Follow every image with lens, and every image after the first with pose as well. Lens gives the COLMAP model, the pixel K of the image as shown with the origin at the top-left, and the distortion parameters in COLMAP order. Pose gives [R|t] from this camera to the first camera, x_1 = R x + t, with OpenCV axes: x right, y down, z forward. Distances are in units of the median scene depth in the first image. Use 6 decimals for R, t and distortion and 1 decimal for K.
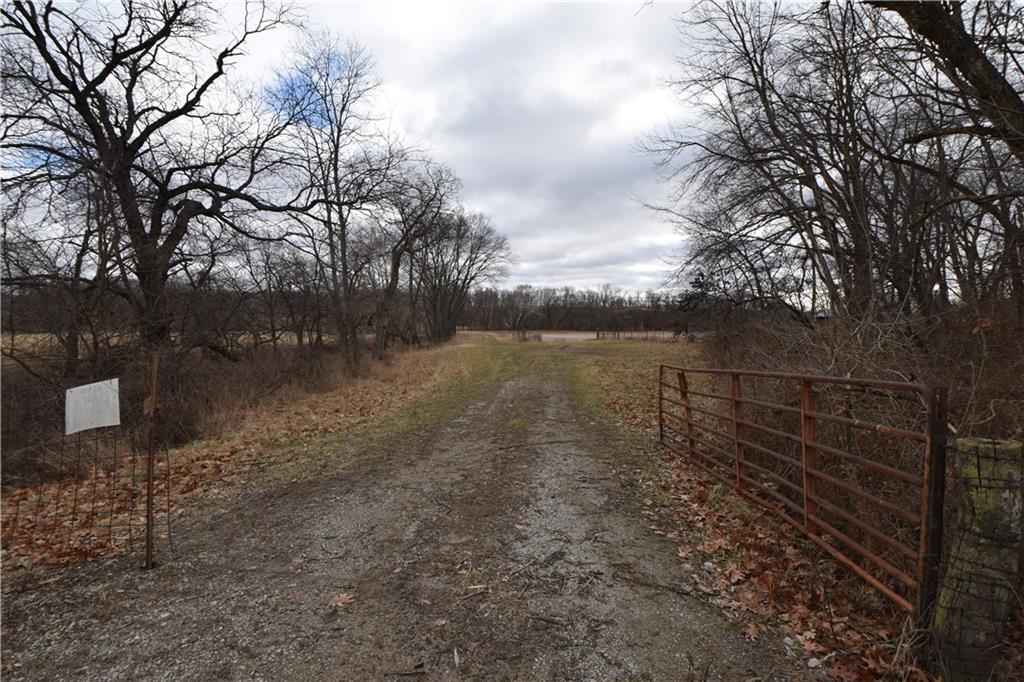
lens RADIAL K [[448.0, 0, 512.0], [0, 448.0, 341.0], [0, 0, 1]] dist [-0.000398, -0.000319]
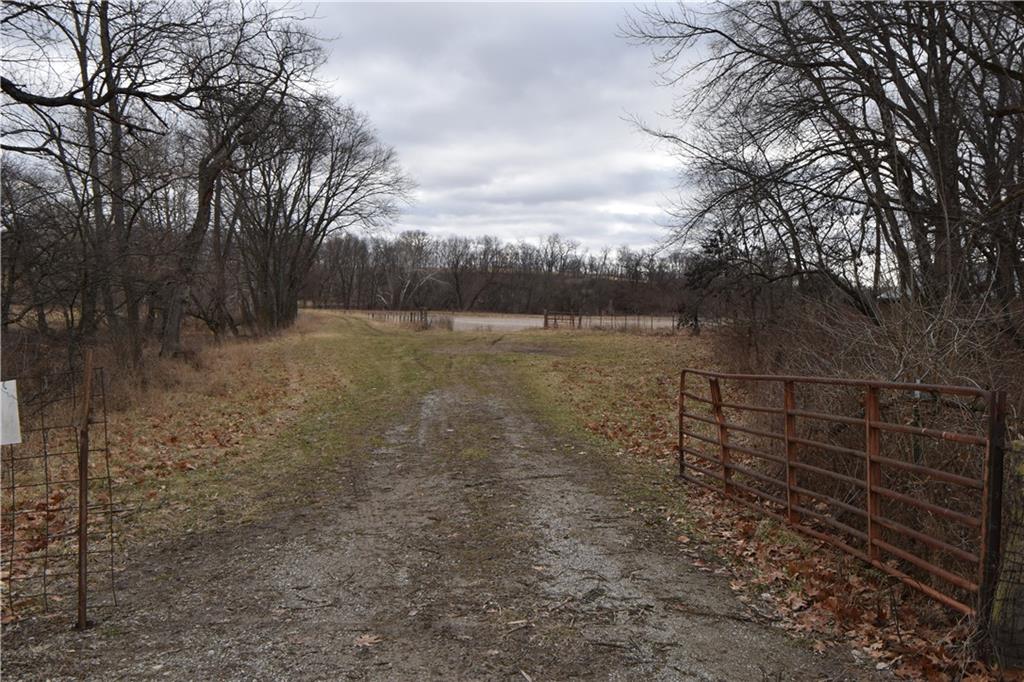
lens RADIAL K [[765.8, 0, 512.0], [0, 765.8, 341.0], [0, 0, 1]] dist [0.002409, 0.093075]
pose [[0.988028, 0.013986, 0.153638, -0.241929], [-0.016404, 0.999761, 0.014481, -0.010552], [-0.153399, -0.016828, 0.988021, -0.335183]]
